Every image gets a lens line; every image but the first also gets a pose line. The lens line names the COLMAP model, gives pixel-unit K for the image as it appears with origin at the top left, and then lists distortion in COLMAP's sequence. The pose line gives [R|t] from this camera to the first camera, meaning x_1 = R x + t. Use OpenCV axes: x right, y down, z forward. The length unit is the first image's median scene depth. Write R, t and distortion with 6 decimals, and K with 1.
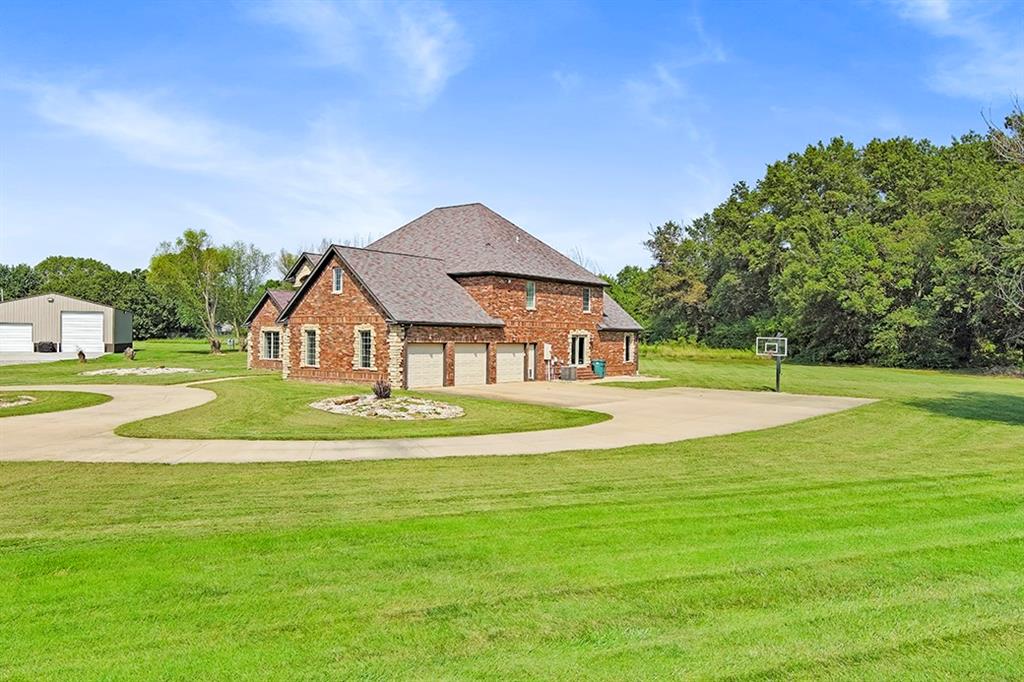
lens RADIAL K [[791.3, 0, 512.0], [0, 791.3, 341.0], [0, 0, 1]] dist [0.015414, -0.015988]
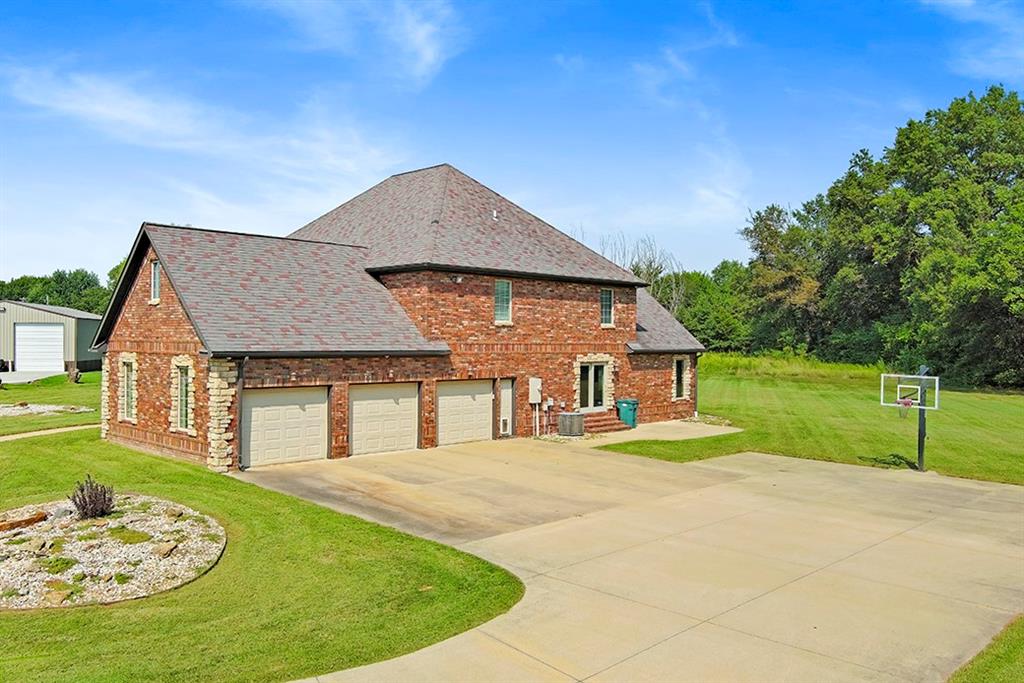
lens RADIAL K [[821.6, 0, 512.0], [0, 821.6, 341.5], [0, 0, 1]] dist [-0.002316, 0.003328]
pose [[0.991897, -0.002870, -0.127016, 0.101468], [0.002596, 0.999994, -0.002325, -0.022276], [0.127022, 0.001976, 0.991898, 0.319573]]
